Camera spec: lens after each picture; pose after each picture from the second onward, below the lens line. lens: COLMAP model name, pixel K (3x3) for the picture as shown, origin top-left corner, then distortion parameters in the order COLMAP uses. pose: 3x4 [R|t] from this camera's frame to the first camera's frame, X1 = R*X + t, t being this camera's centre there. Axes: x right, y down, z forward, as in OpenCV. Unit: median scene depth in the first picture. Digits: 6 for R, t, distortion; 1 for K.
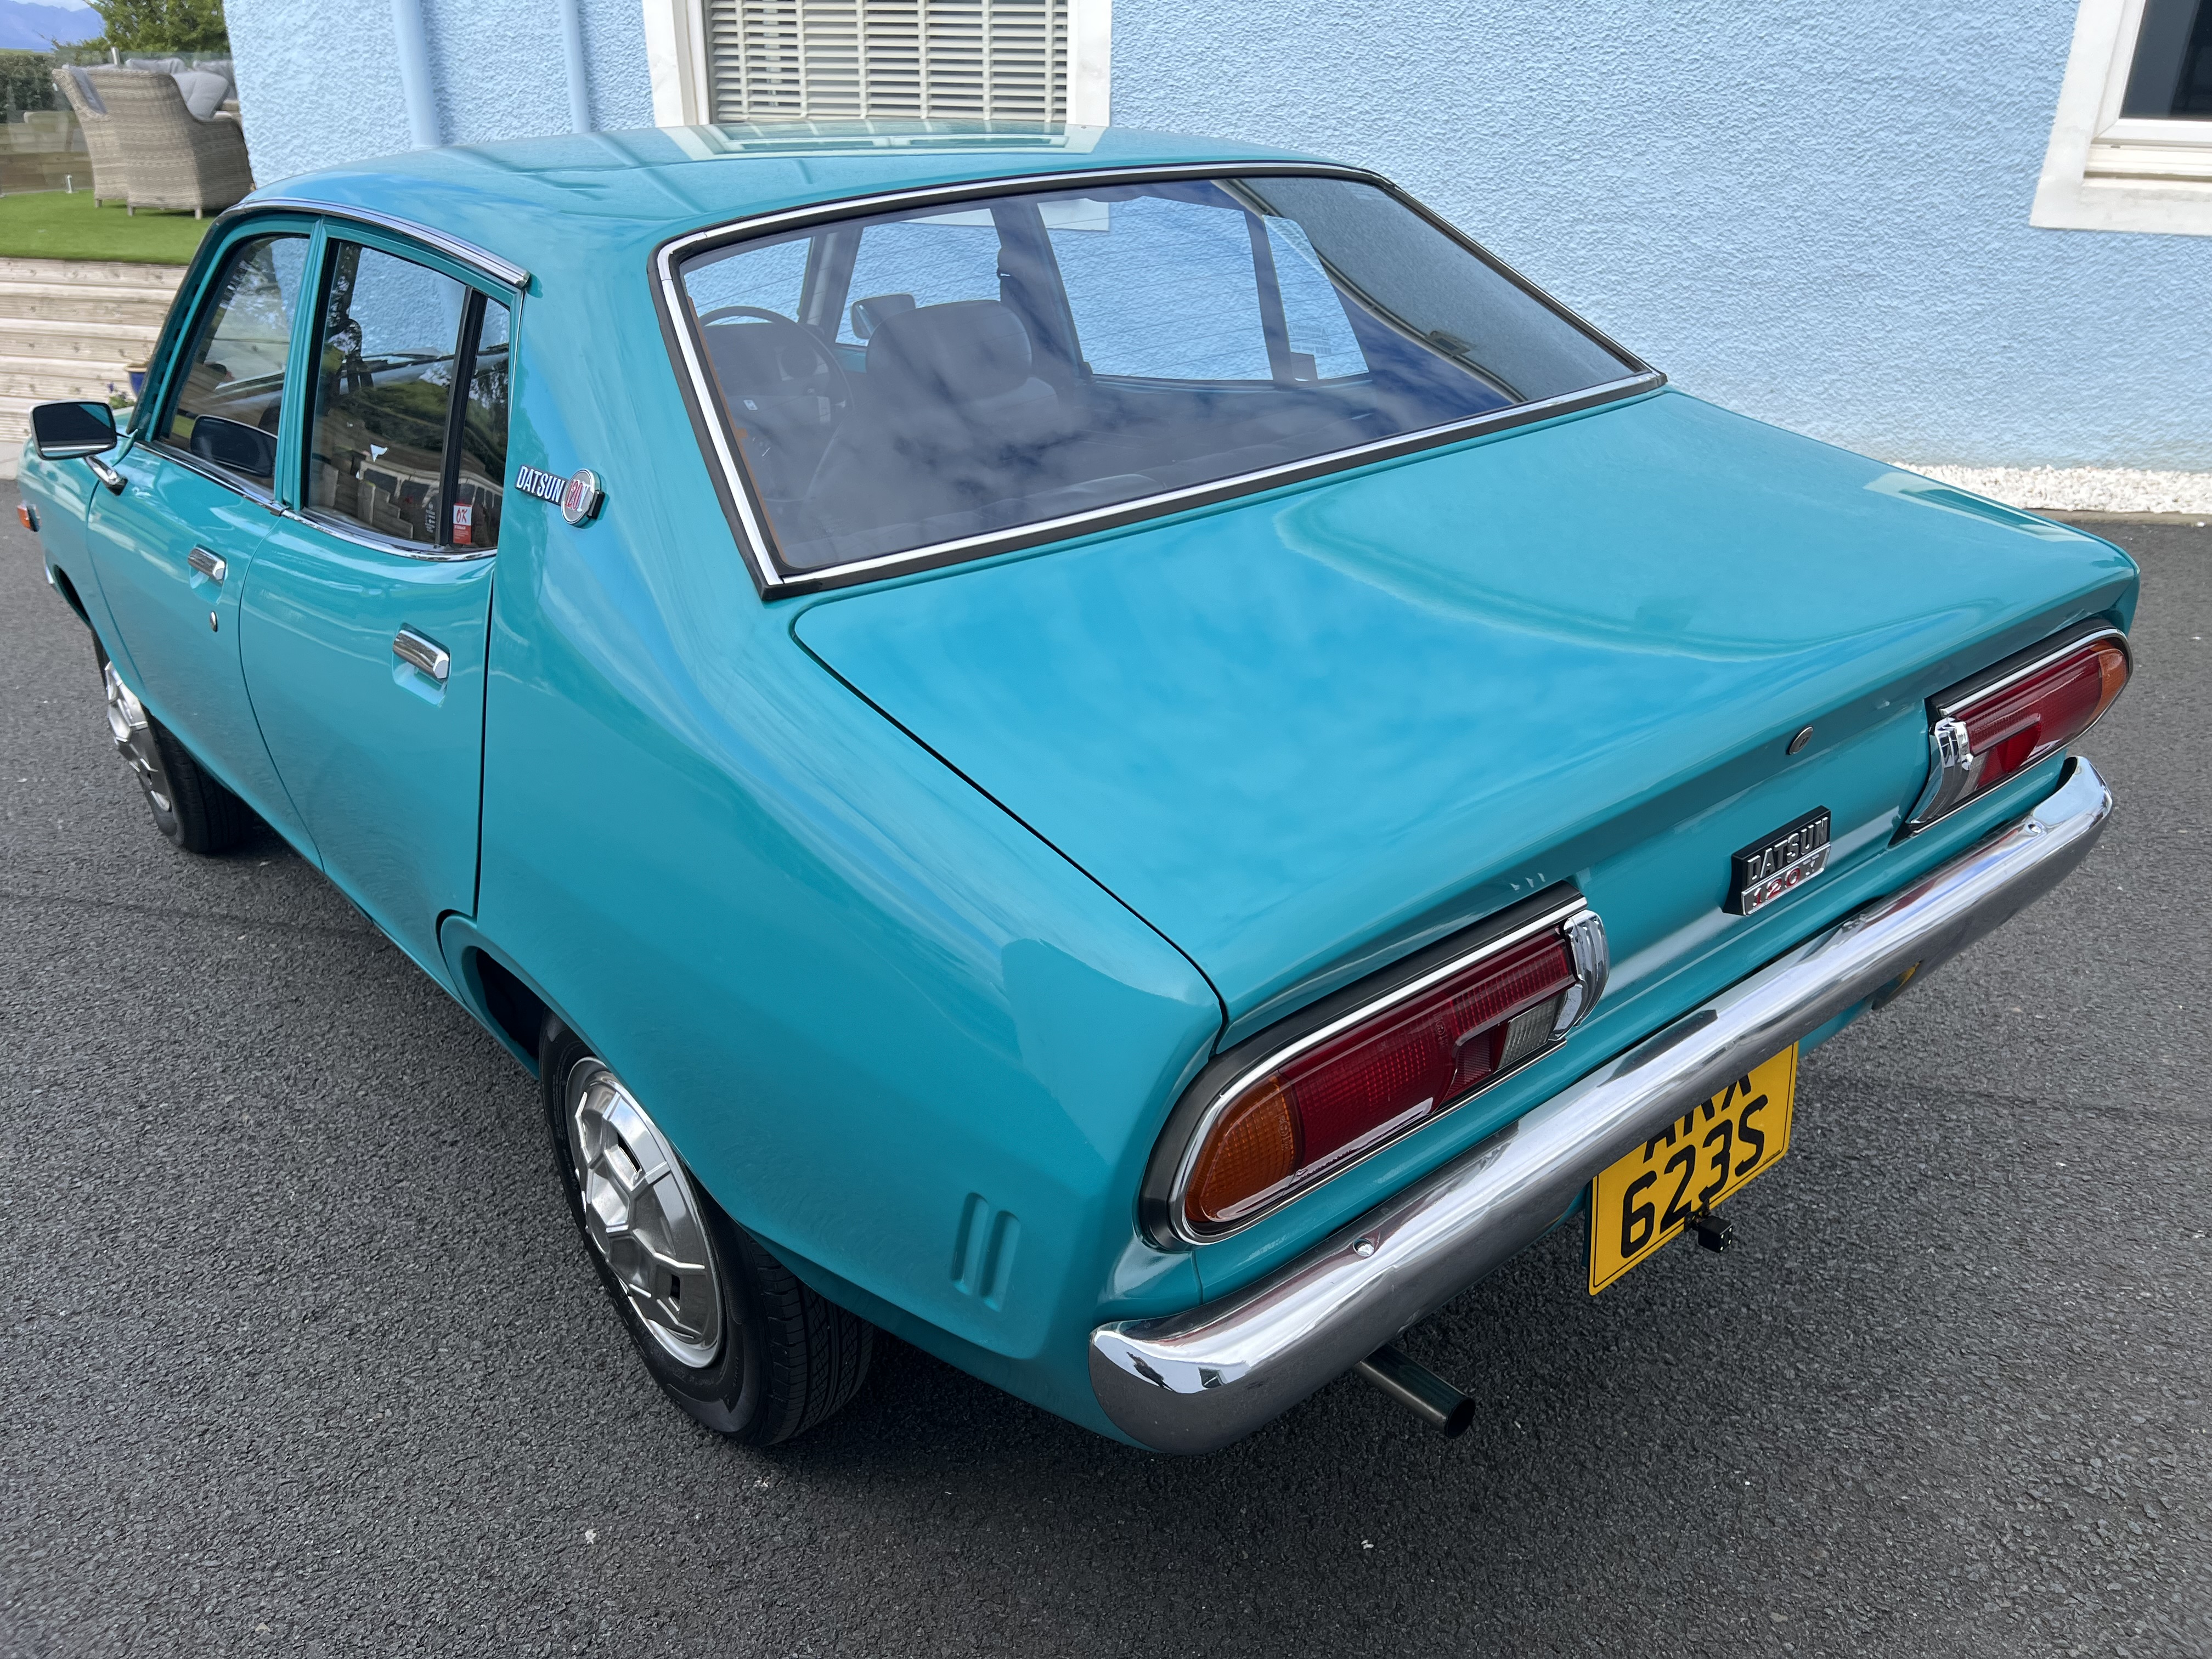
lens RADIAL K [[1663.3, 0, 1104.9], [0, 1663.3, 858.1], [0, 0, 1]] dist [0.062364, -0.073015]
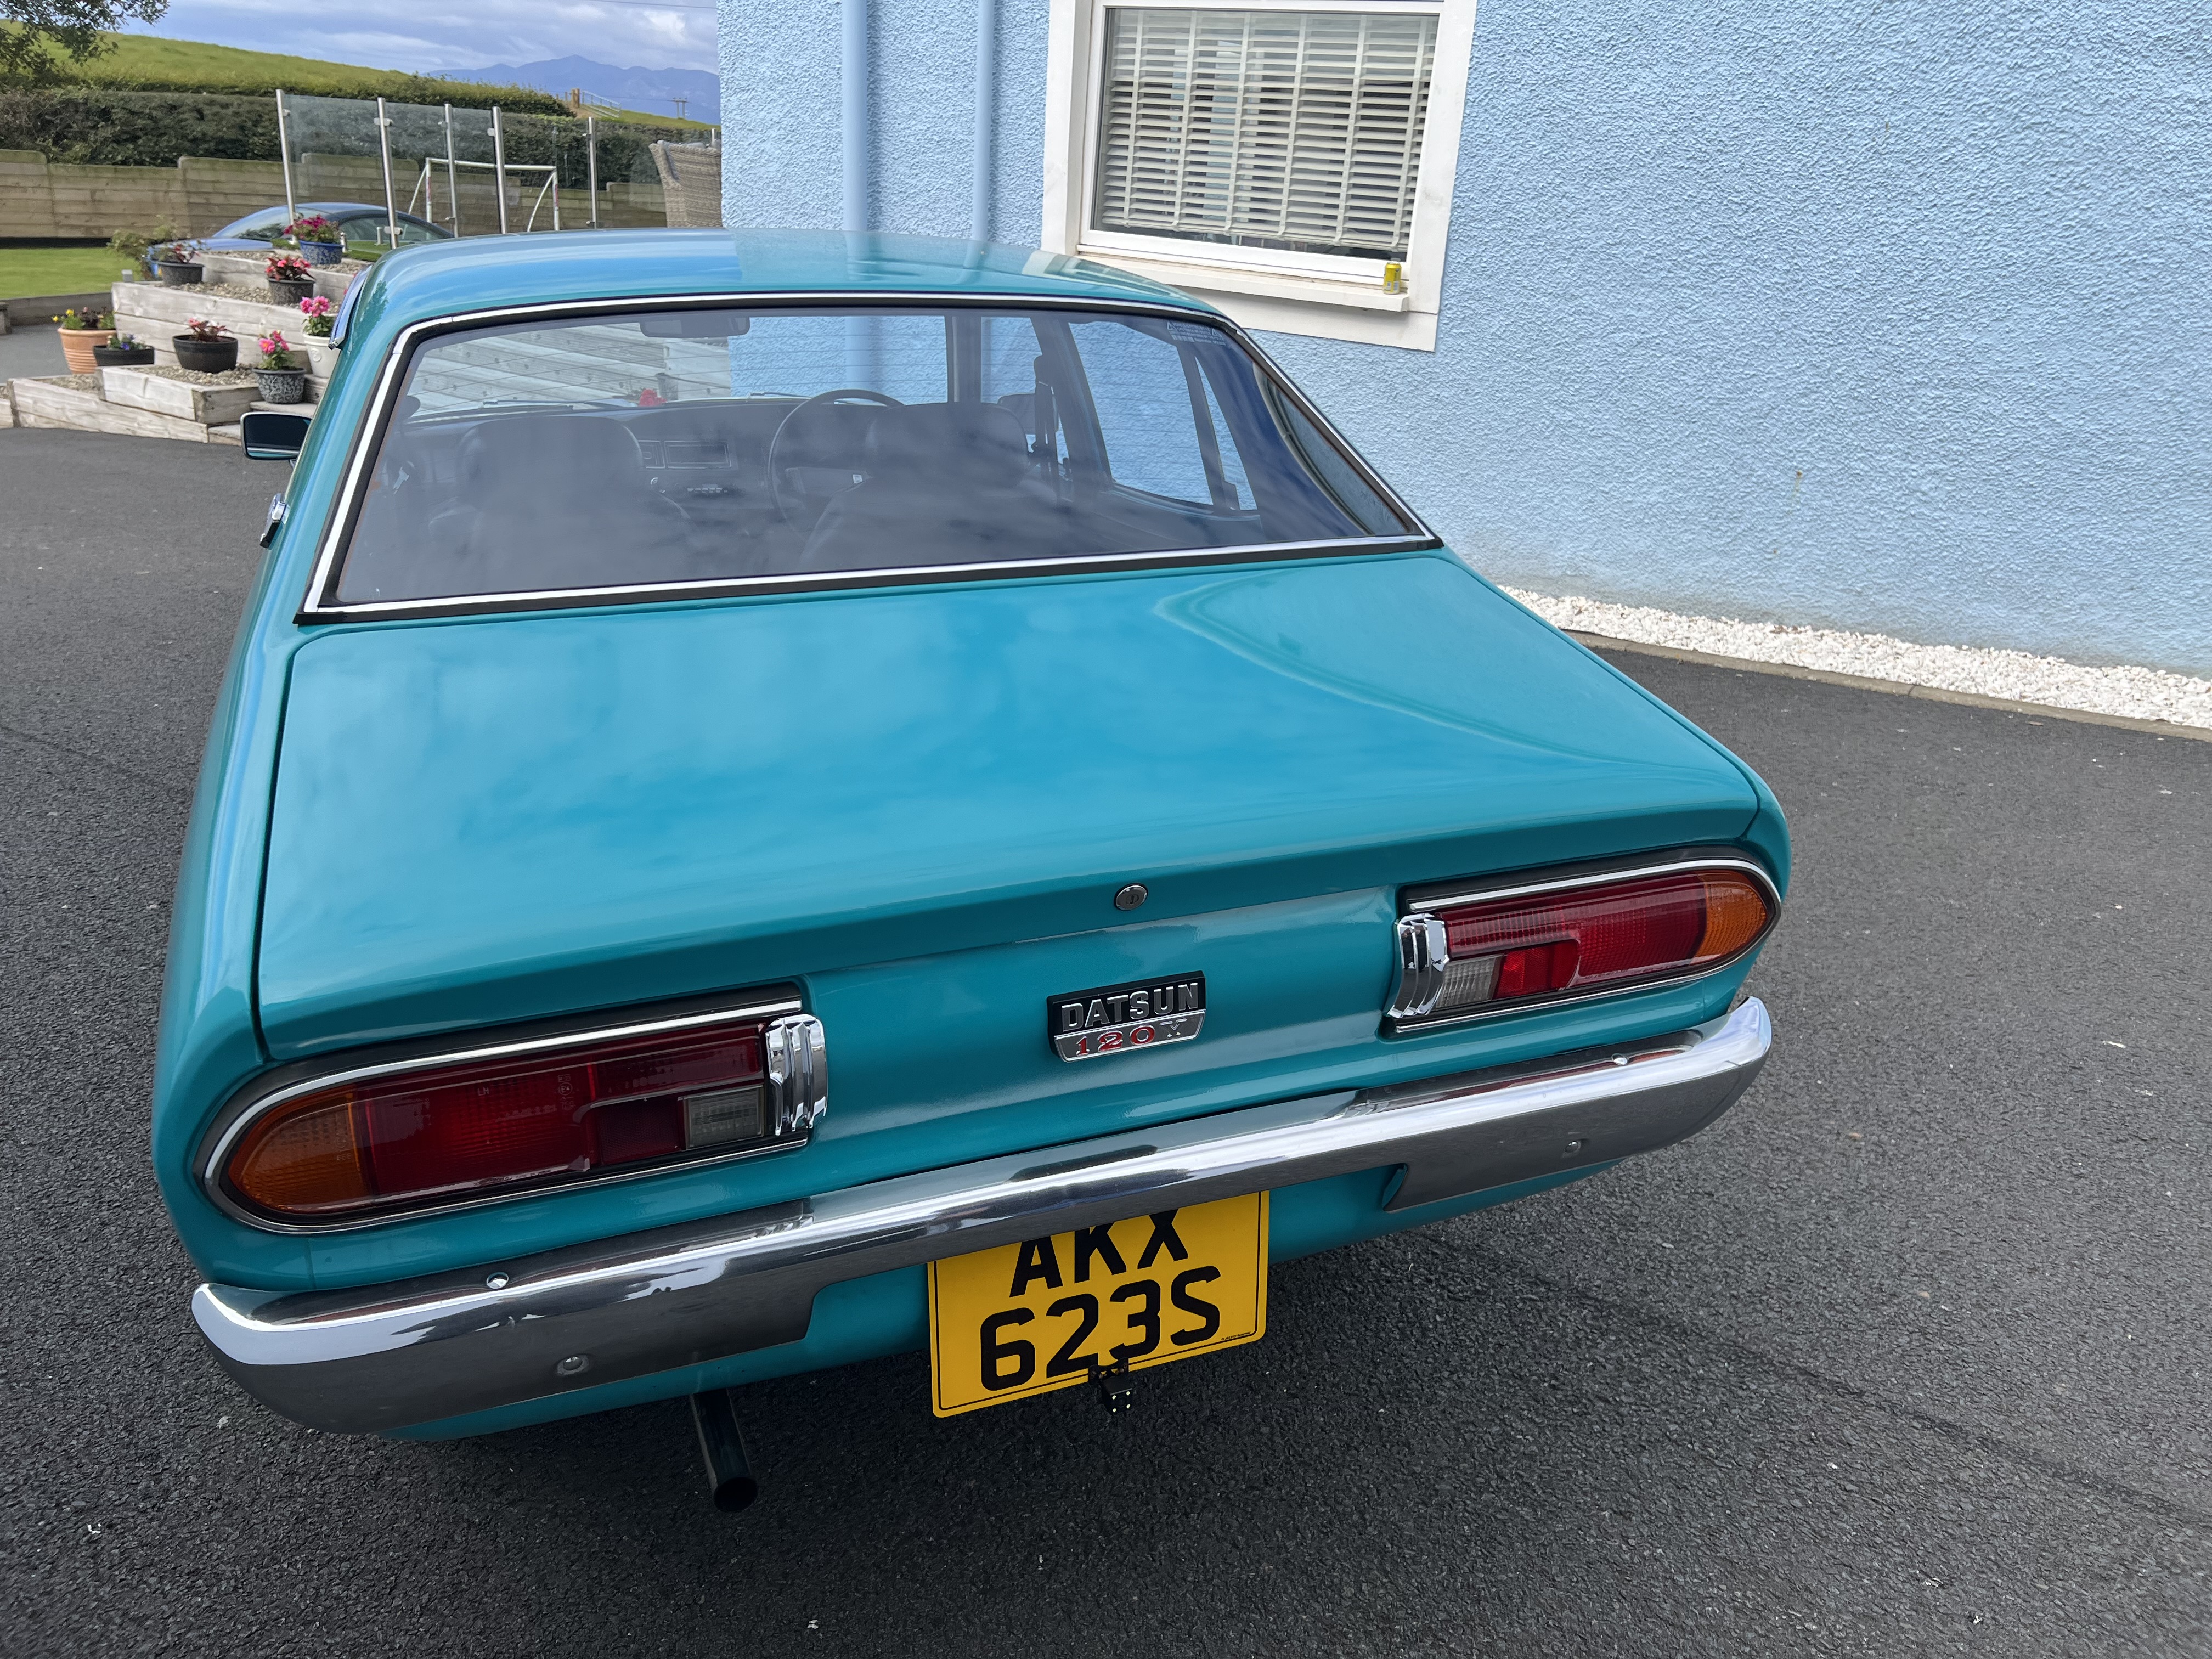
lens RADIAL K [[1661.2, 0, 1106.0], [0, 1661.2, 829.5], [0, 0, 1]] dist [0.062769, -0.079759]
pose [[0.946990, 0.163143, -0.276757, 0.327858], [-0.181755, 0.982412, -0.042806, -0.031999], [0.264906, 0.090838, 0.959986, 0.020028]]
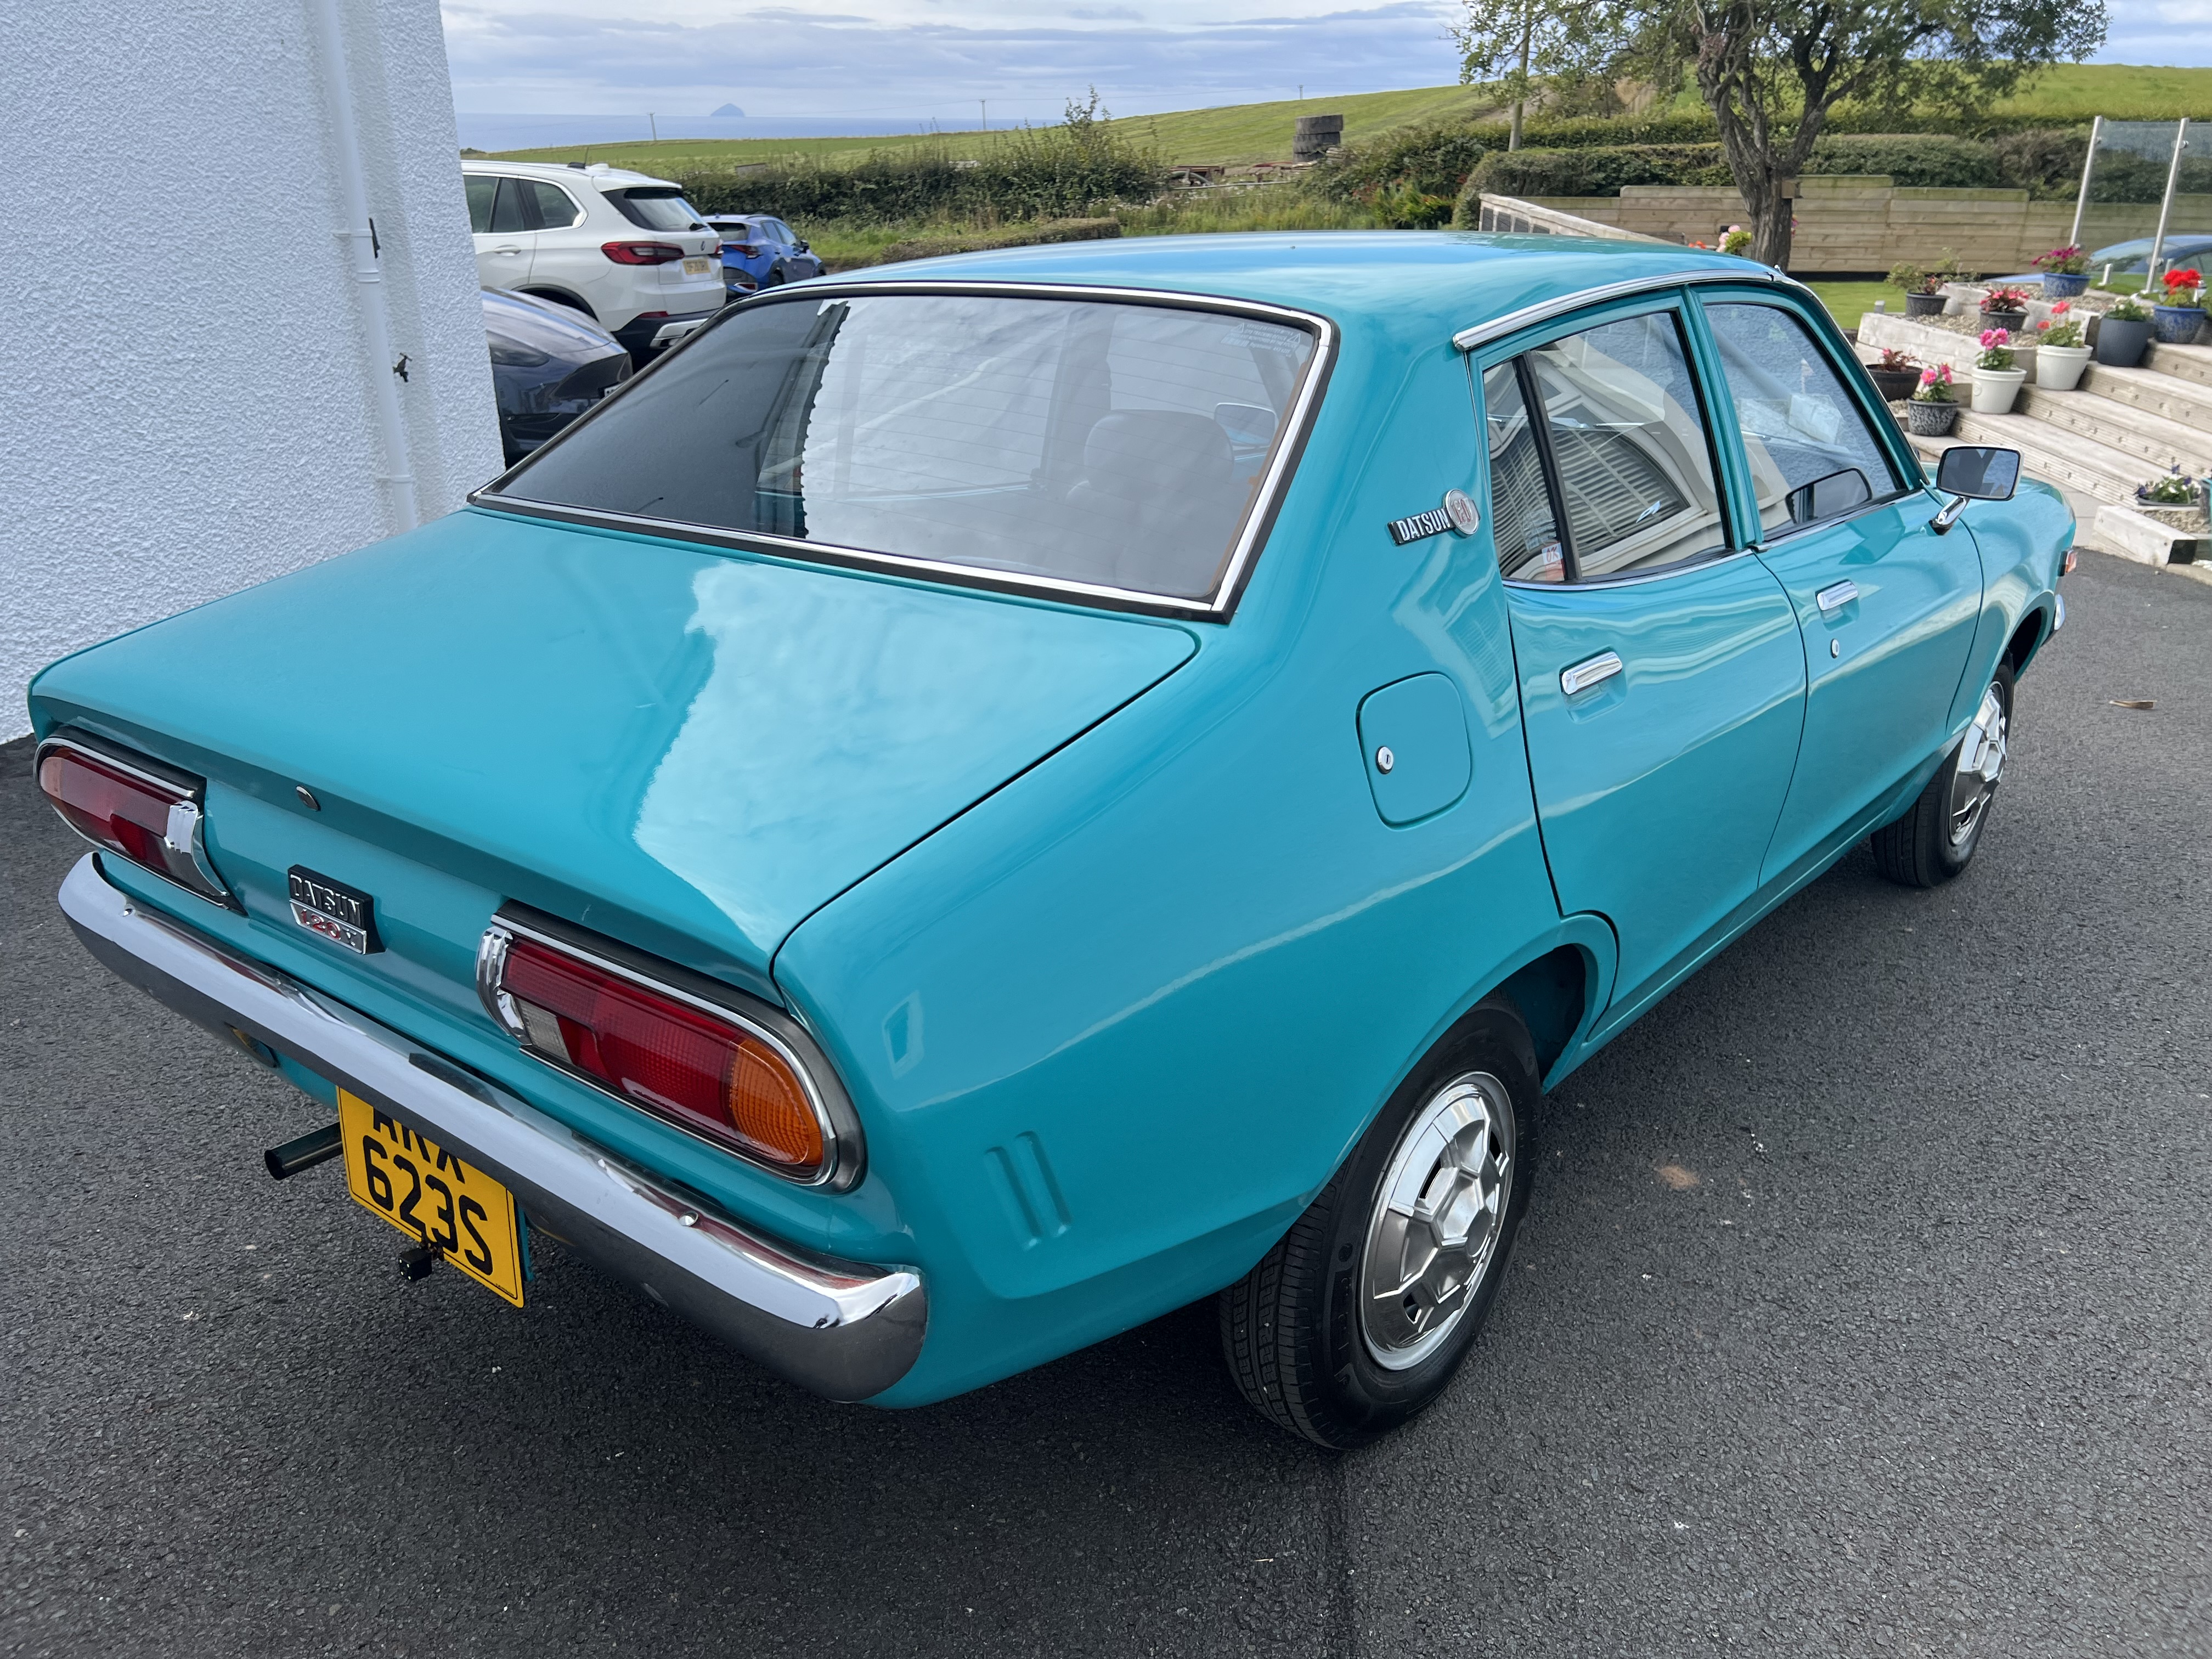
lens RADIAL K [[1656.7, 0, 1113.7], [0, 1656.7, 837.0], [0, 0, 1]] dist [0.040522, -0.032241]
pose [[0.195252, 0.370829, -0.907944, 0.756705], [-0.410551, 0.871651, 0.267718, -0.278305], [0.890688, 0.320485, 0.322436, 0.552341]]
